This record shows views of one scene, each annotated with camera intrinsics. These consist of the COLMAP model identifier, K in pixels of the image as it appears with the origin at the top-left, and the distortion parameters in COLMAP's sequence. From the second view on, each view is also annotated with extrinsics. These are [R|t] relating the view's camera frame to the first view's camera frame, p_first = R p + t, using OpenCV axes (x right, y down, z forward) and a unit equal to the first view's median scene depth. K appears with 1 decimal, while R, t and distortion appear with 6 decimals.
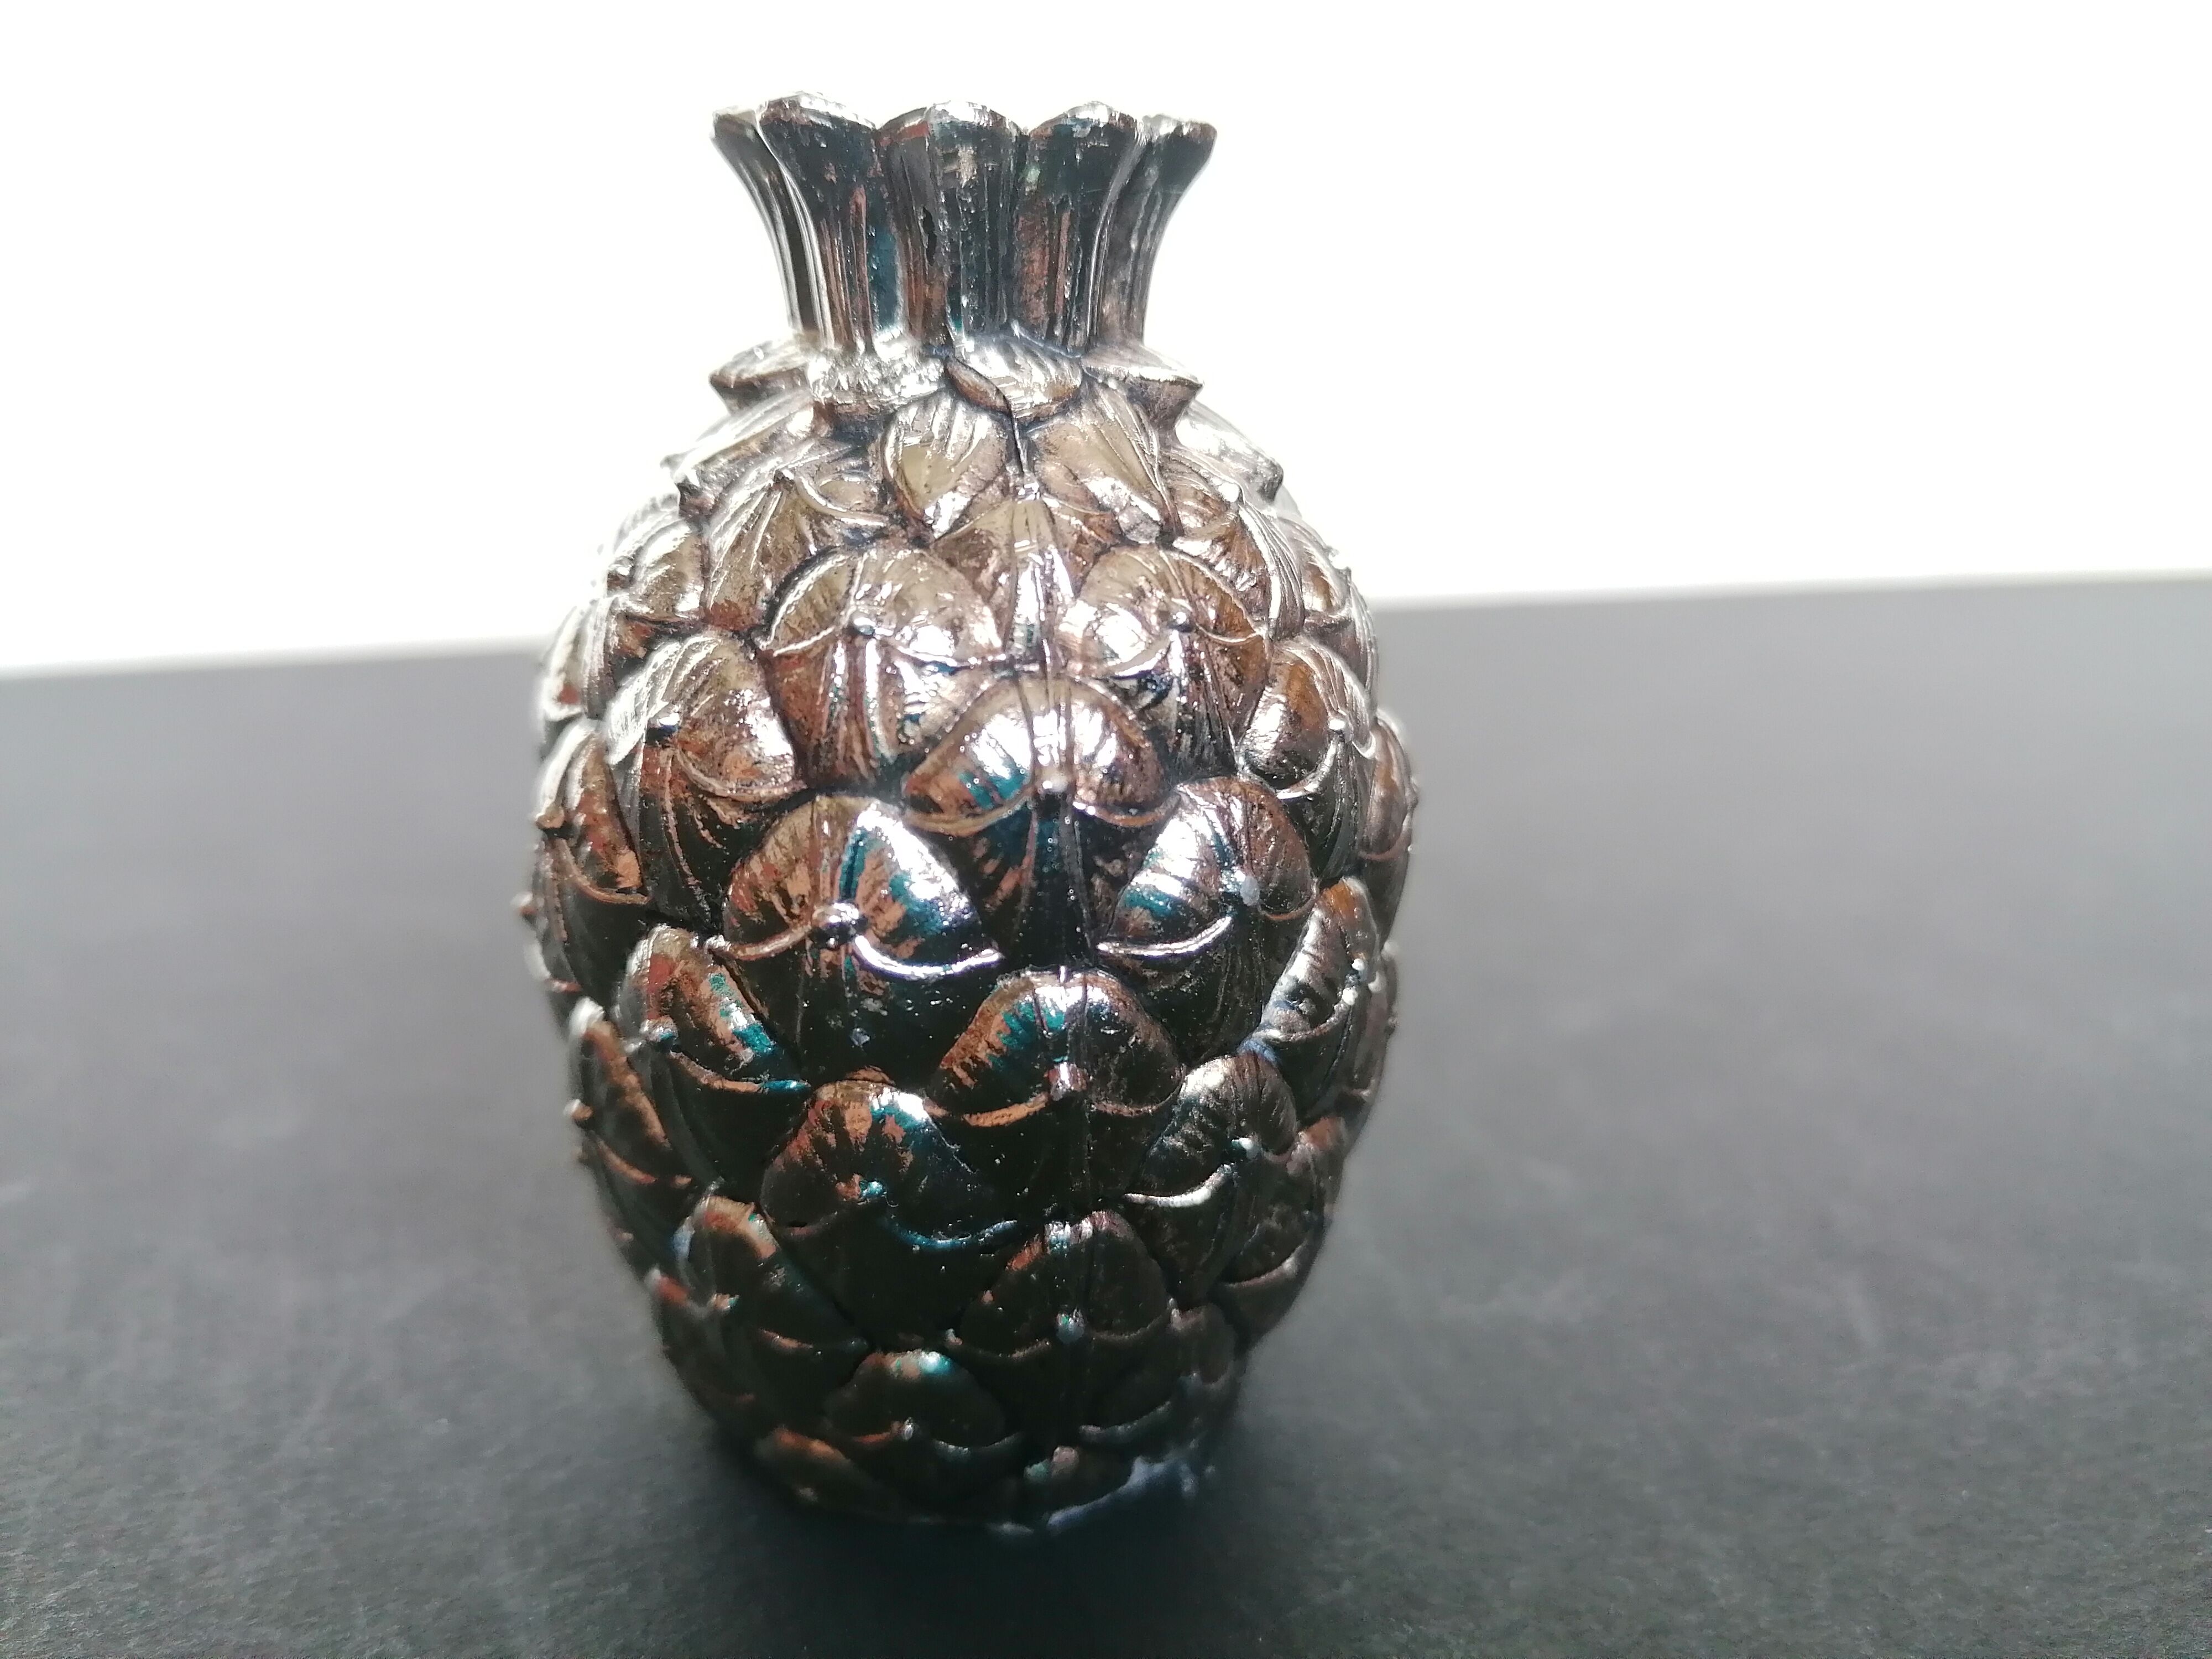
lens RADIAL K [[1806.2, 0, 1106.0], [0, 1806.2, 829.5], [0, 0, 1]] dist [0.009356, -0.102289]
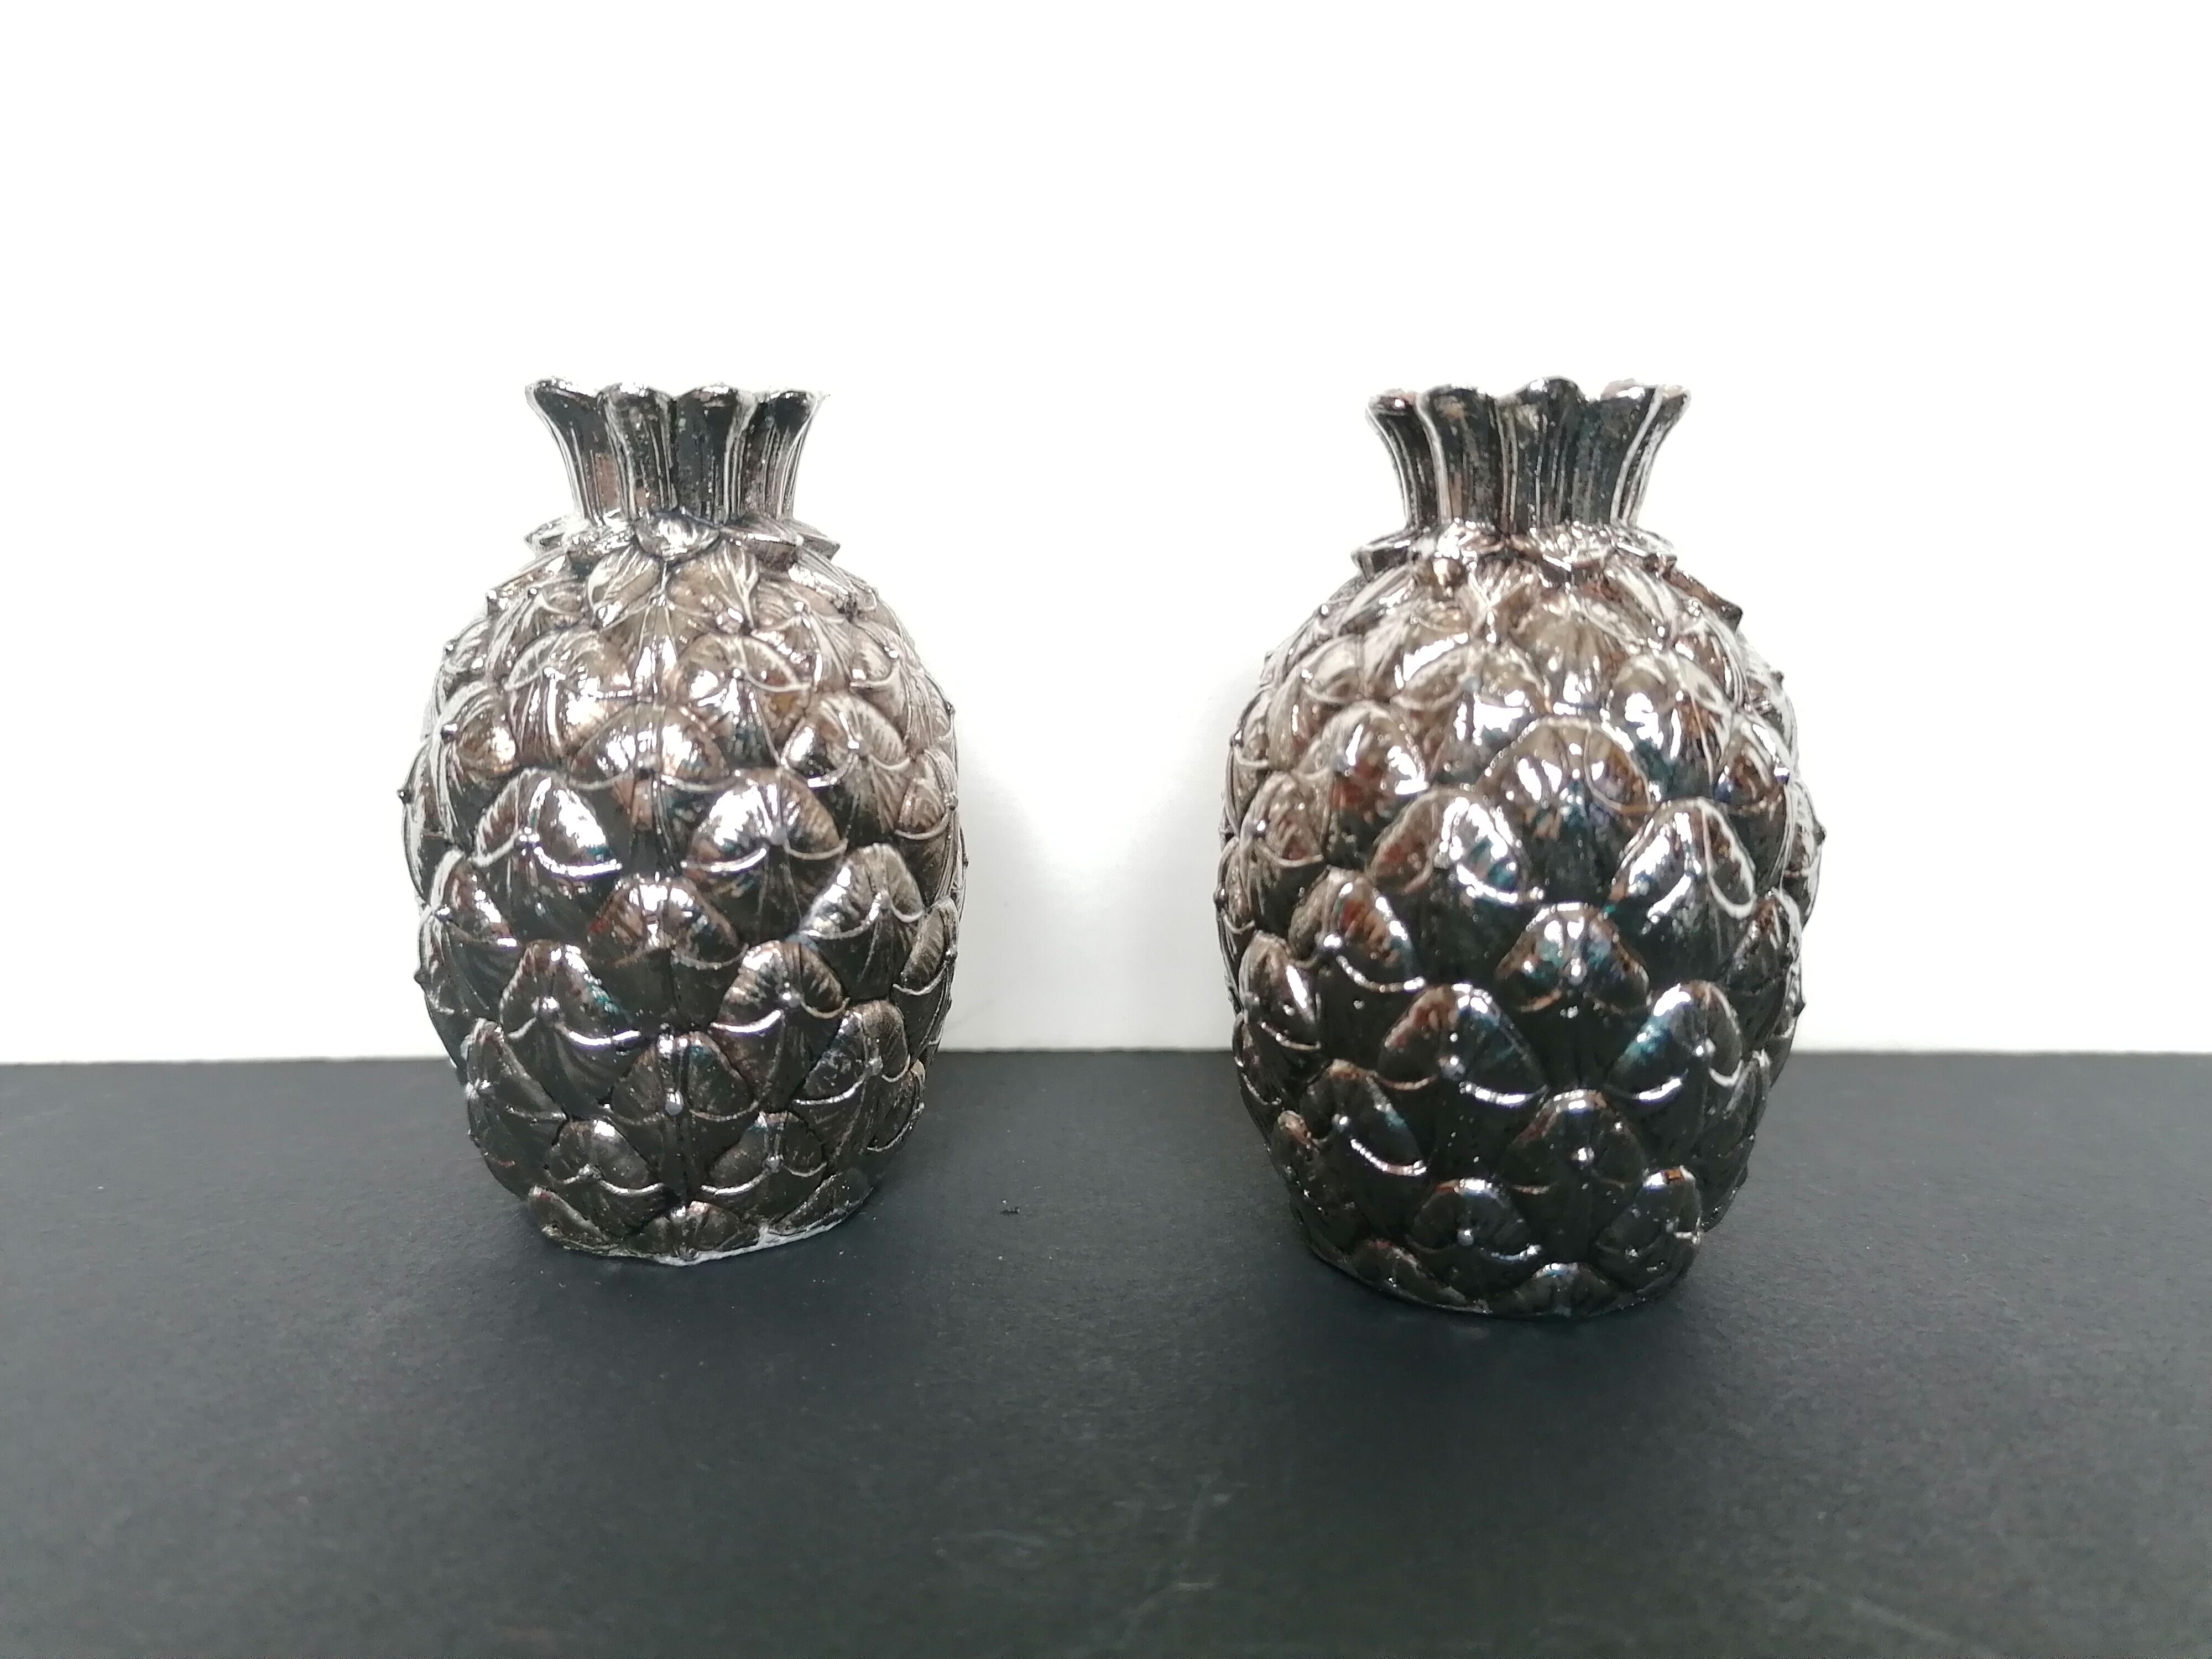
lens RADIAL K [[1806.2, 0, 1106.0], [0, 1806.2, 829.5], [0, 0, 1]] dist [0.009356, -0.102289]
pose [[0.990547, 0.021976, -0.135405, 0.596427], [-0.035771, 0.994314, -0.100304, 0.181570], [0.132430, 0.104199, 0.985700, -0.603336]]
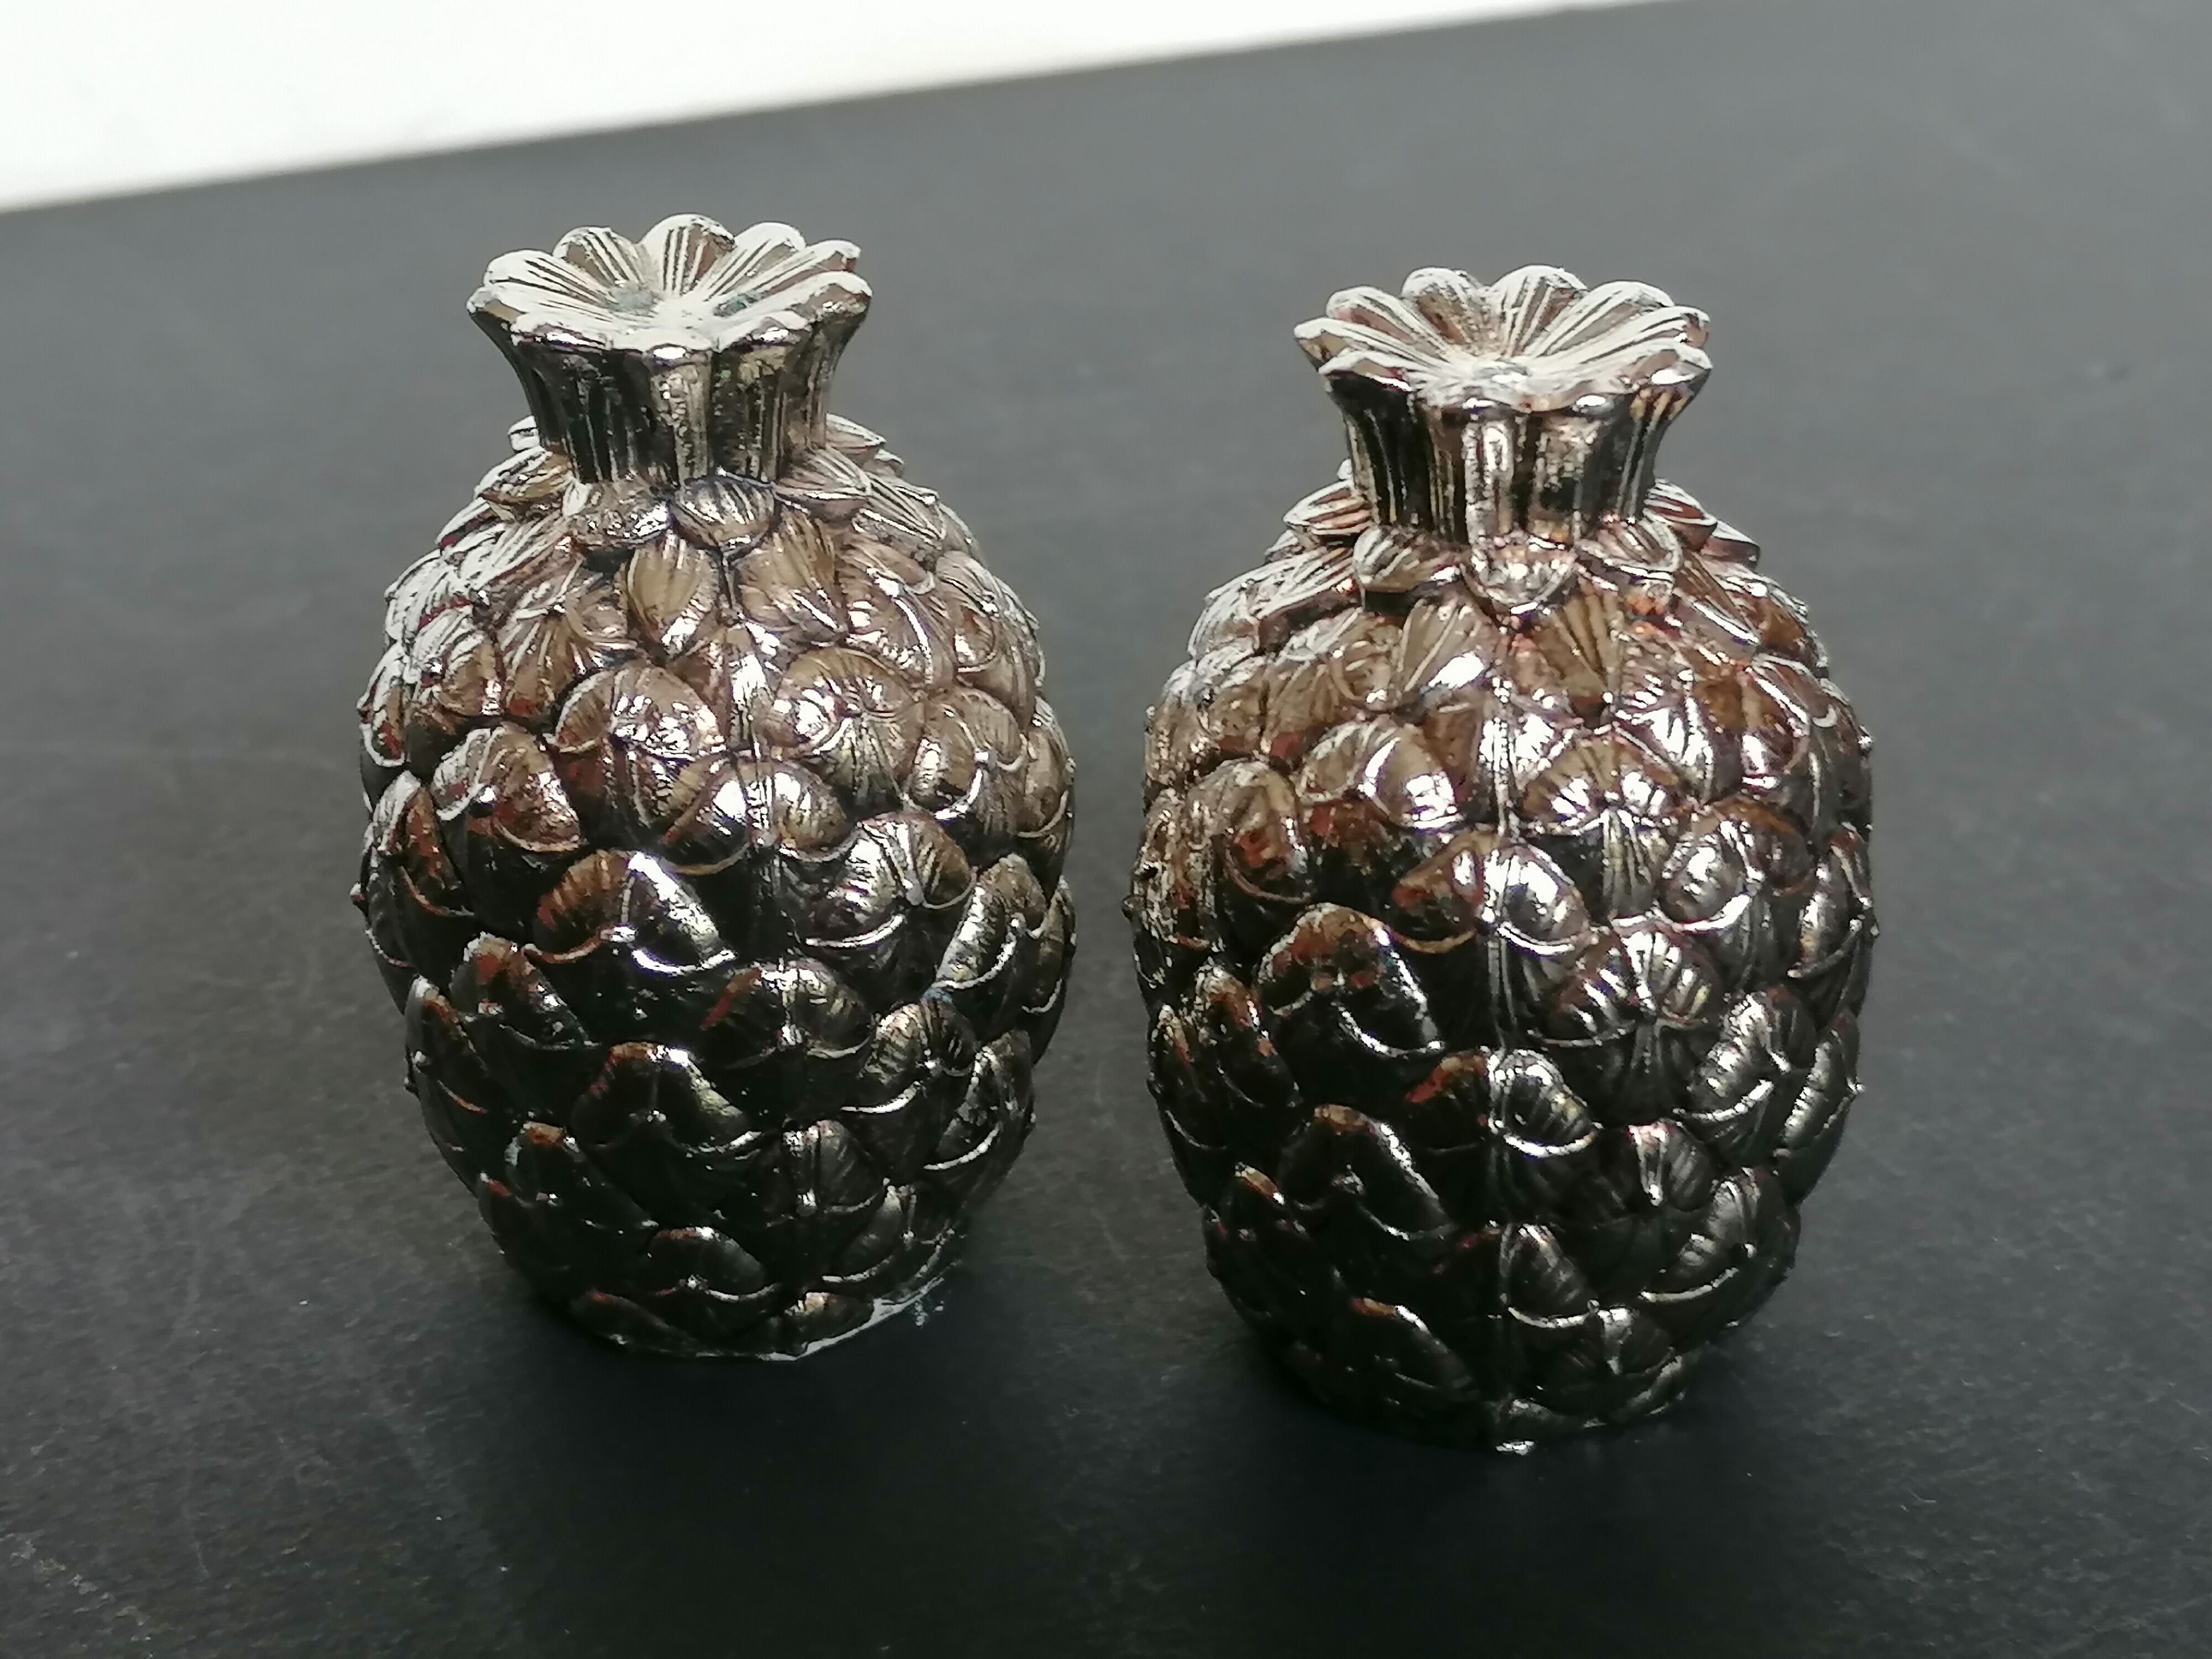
lens RADIAL K [[3637.1, 0, 1106.0], [0, 3637.1, 829.5], [0, 0, 1]] dist [0.030453, 0.035072]
pose [[0.998932, -0.044955, 0.010699, 0.192566], [0.042257, 0.982342, 0.182258, -0.501252], [-0.018703, -0.181611, 0.983193, -1.679009]]
